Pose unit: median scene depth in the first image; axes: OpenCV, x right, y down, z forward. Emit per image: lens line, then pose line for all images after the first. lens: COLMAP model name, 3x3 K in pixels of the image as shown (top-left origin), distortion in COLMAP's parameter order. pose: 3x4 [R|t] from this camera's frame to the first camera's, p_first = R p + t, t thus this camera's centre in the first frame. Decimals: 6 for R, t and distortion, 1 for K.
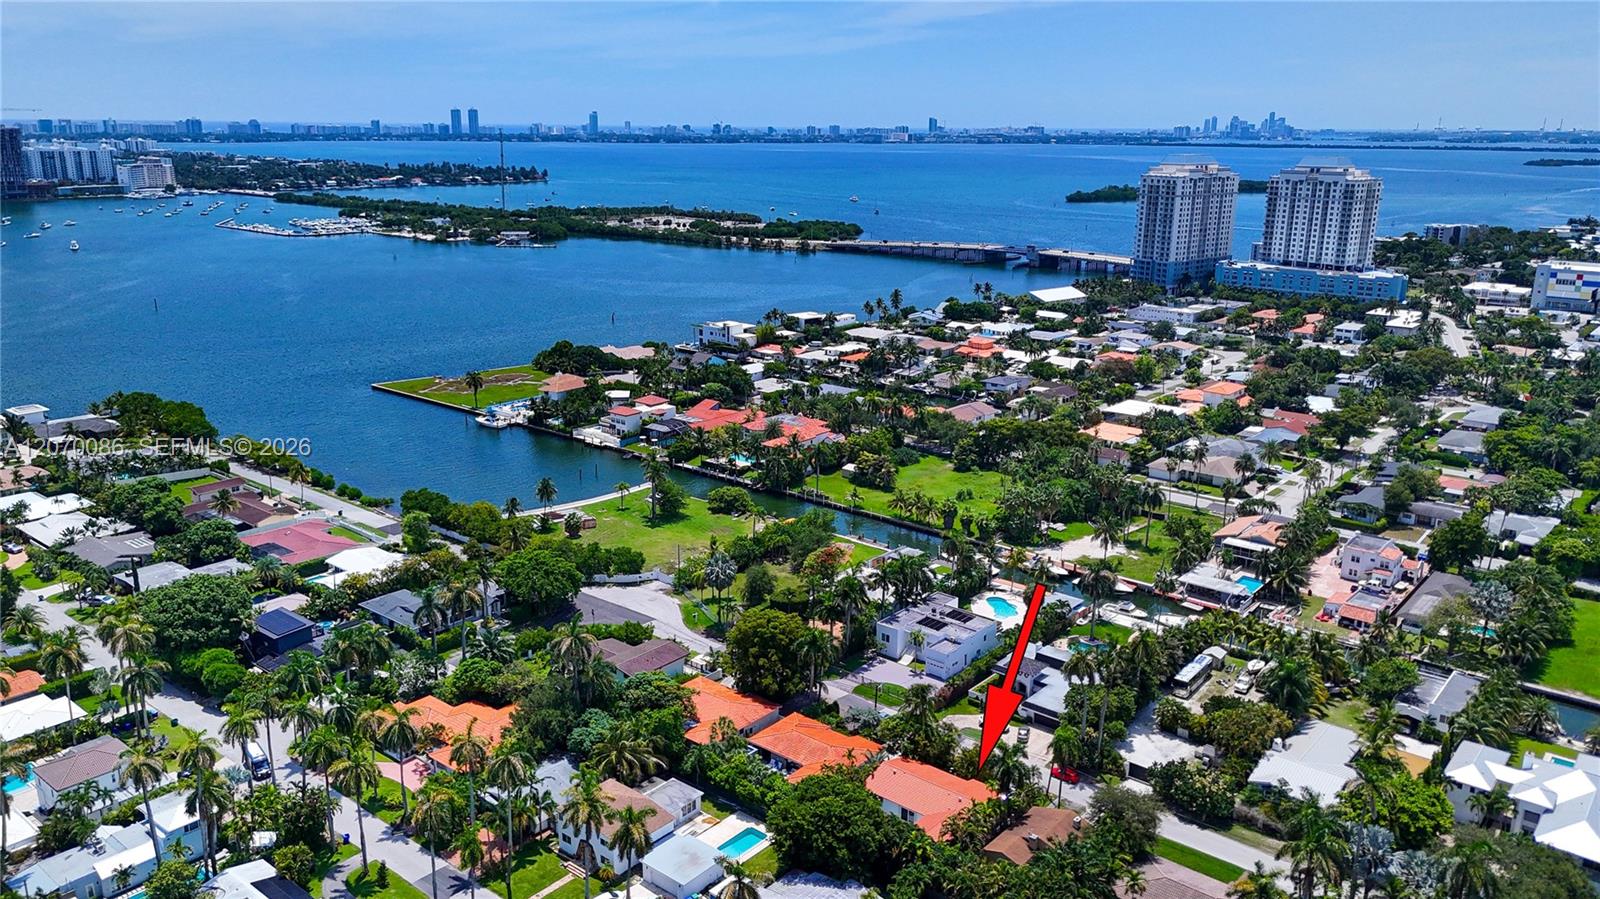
lens RADIAL K [[1184.5, 0, 800.0], [0, 1184.5, 481.5], [0, 0, 1]] dist [0.067652, -0.077465]
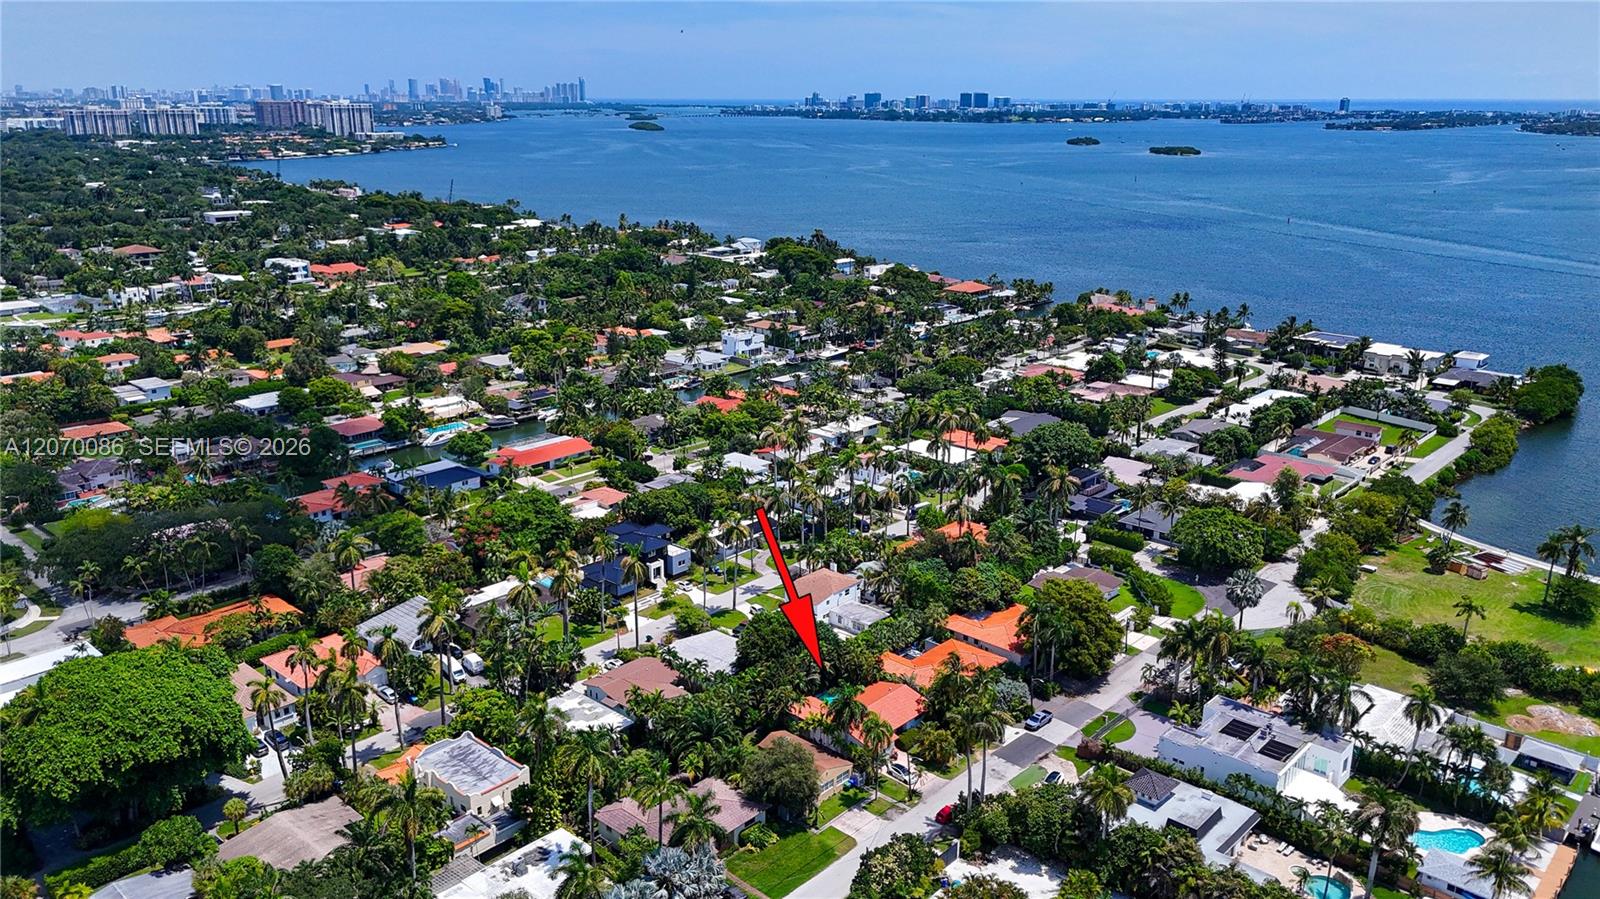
lens RADIAL K [[1212.3, 0, 800.0], [0, 1212.3, 449.5], [0, 0, 1]] dist [0.050787, -0.051564]
pose [[-0.056608, 0.272651, -0.960446, 0.319756], [-0.291013, 0.915710, 0.277104, -0.070792], [0.955043, 0.295189, 0.027509, 0.241657]]
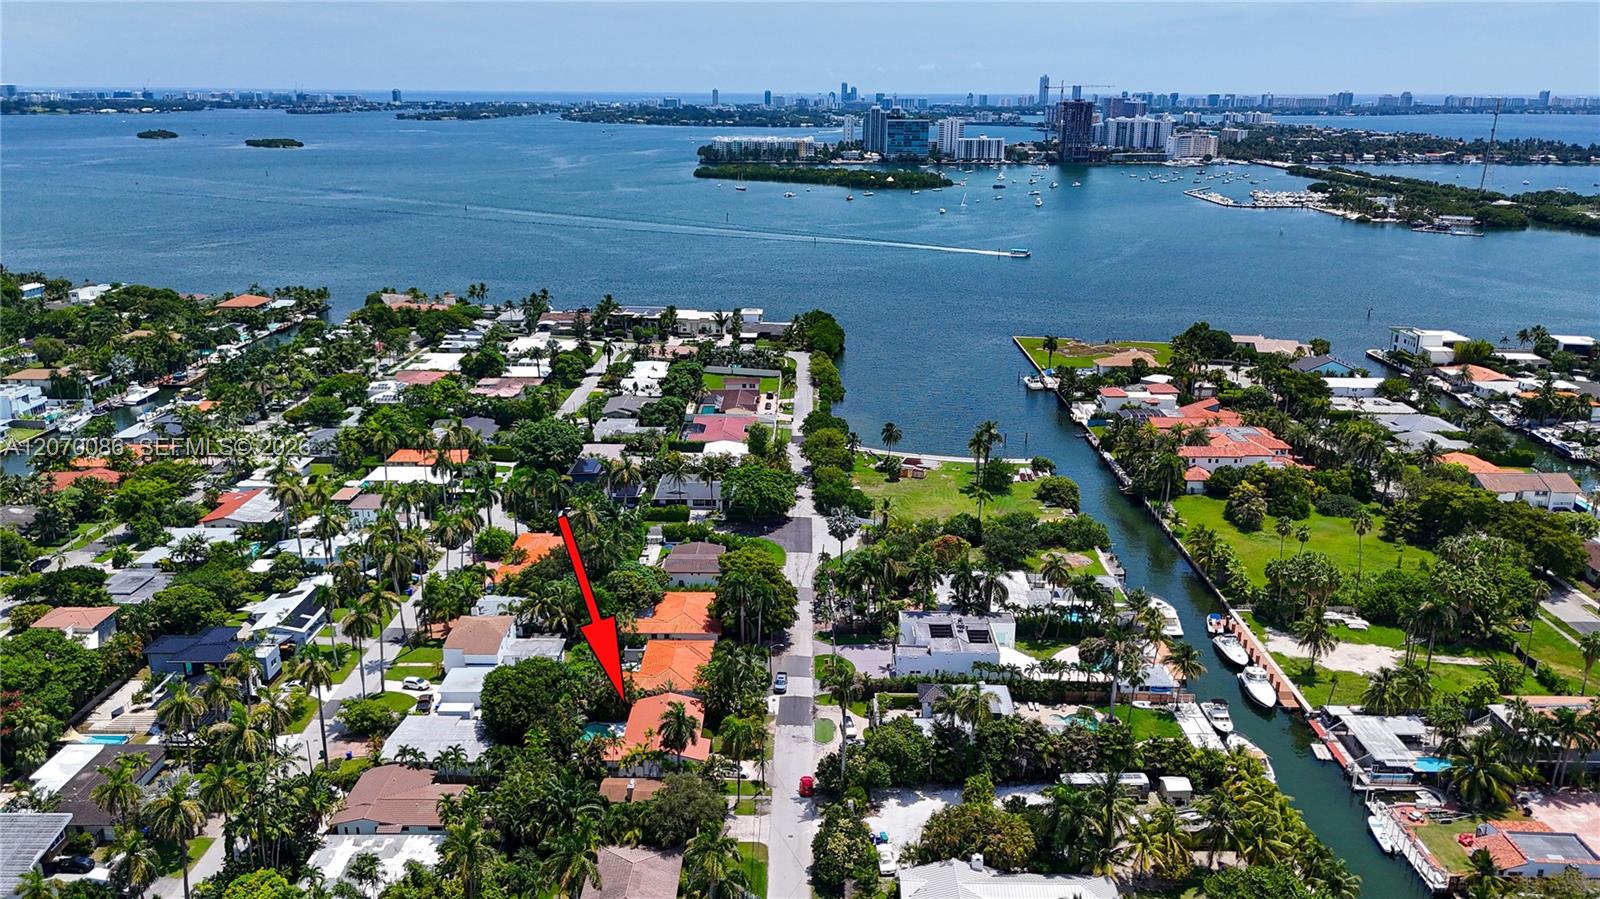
lens RADIAL K [[1167.1, 0, 808.2], [0, 1167.1, 504.9], [0, 0, 1]] dist [0.064675, -0.062826]
pose [[0.630650, 0.254878, -0.733019, 0.262053], [-0.223887, 0.964124, 0.142615, -0.031963], [0.743071, 0.074173, 0.665089, 0.111116]]
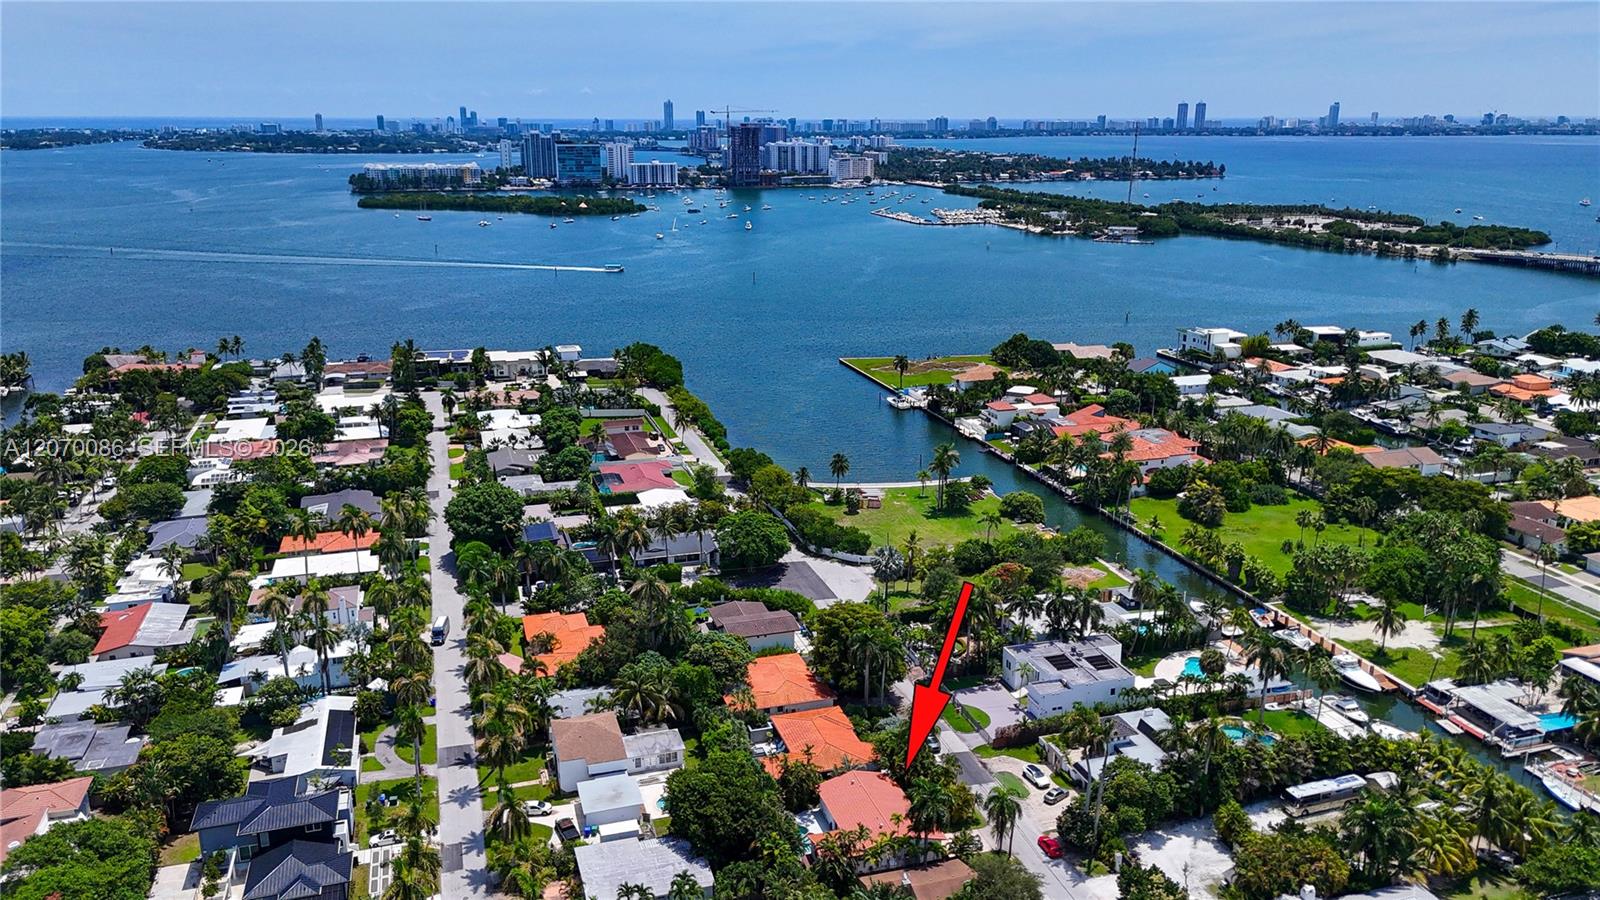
lens RADIAL K [[1184.5, 0, 800.0], [0, 1184.5, 482.0], [0, 0, 1]] dist [0.067652, -0.077465]
pose [[0.835680, 0.154393, -0.527069, 0.152004], [-0.151988, 0.987206, 0.048200, -0.011486], [0.527768, 0.039828, 0.848454, 0.040766]]
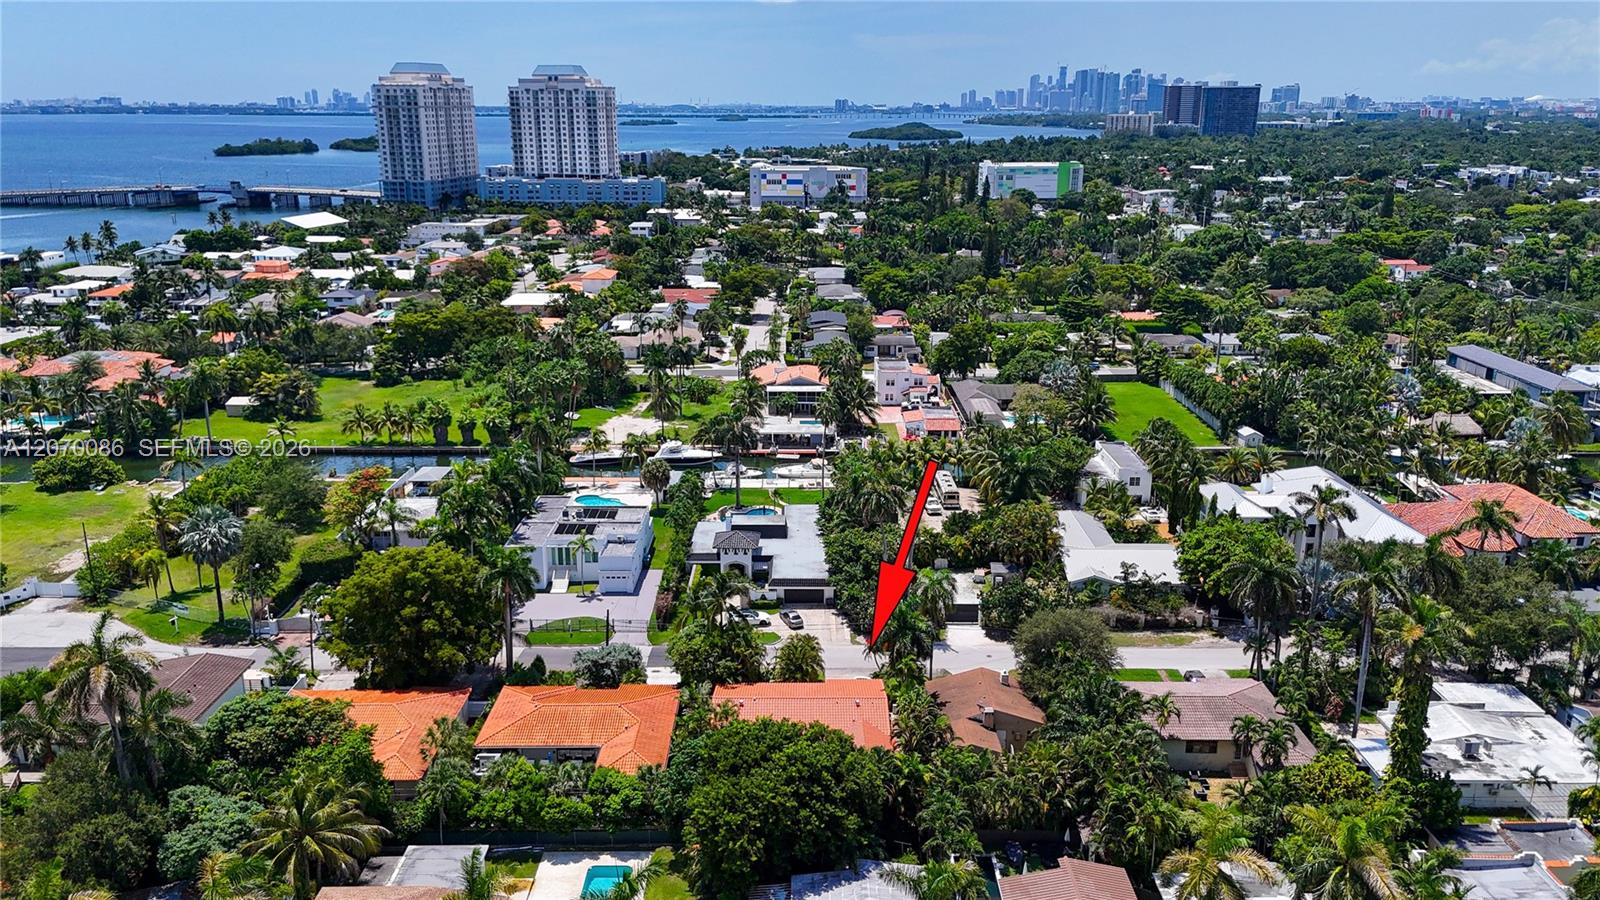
lens RADIAL K [[1212.3, 0, 800.0], [0, 1212.3, 450.0], [0, 0, 1]] dist [0.050787, -0.051564]
pose [[0.771005, -0.184918, 0.609391, -0.081013], [0.192371, 0.979839, 0.053941, 0.022790], [-0.607079, 0.075641, 0.791033, 0.129529]]
